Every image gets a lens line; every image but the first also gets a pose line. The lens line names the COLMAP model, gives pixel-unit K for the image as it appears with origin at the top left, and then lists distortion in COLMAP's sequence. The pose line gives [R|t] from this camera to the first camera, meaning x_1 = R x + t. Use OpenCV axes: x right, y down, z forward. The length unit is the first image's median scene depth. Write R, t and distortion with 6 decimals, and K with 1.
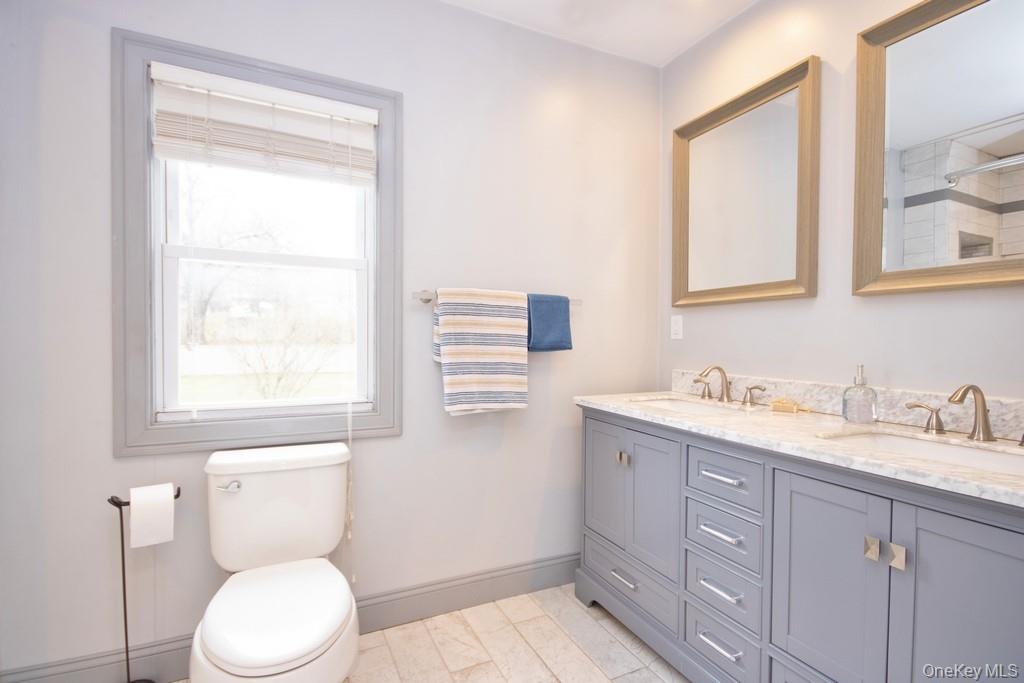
lens RADIAL K [[480.6, 0, 512.0], [0, 480.6, 341.5], [0, 0, 1]] dist [0.000678, 0.000170]
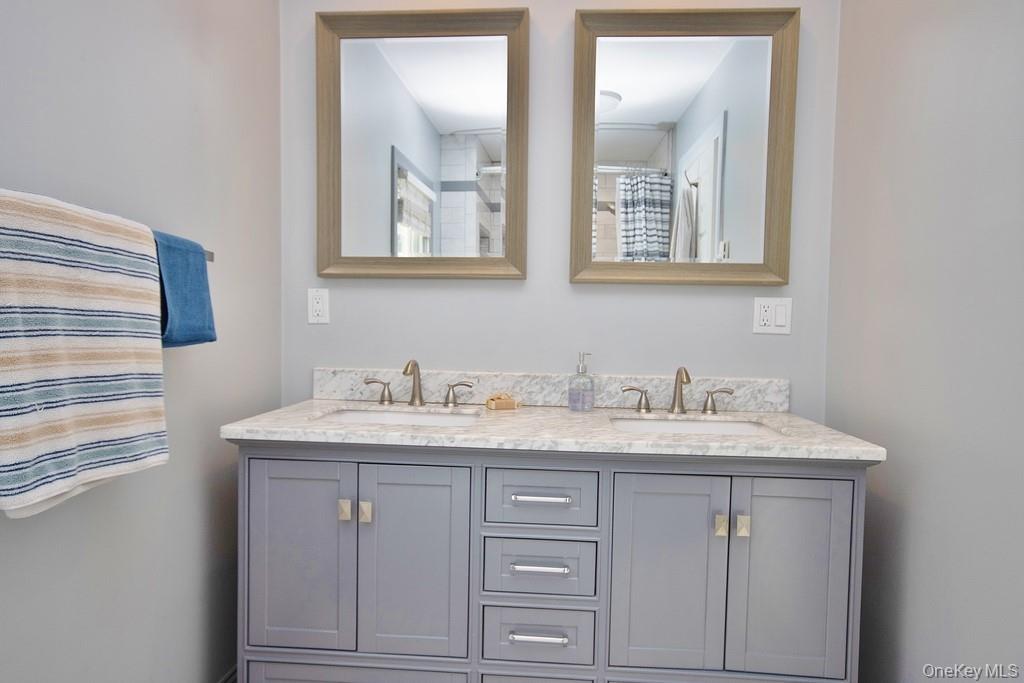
lens RADIAL K [[609.6, 0, 512.0], [0, 609.6, 341.5], [0, 0, 1]] dist [-0.000247, 0.000025]
pose [[0.492274, -0.019460, 0.870223, -0.348159], [-0.009262, 0.999576, 0.027593, -0.006419], [-0.870391, -0.021643, 0.491885, 0.400764]]
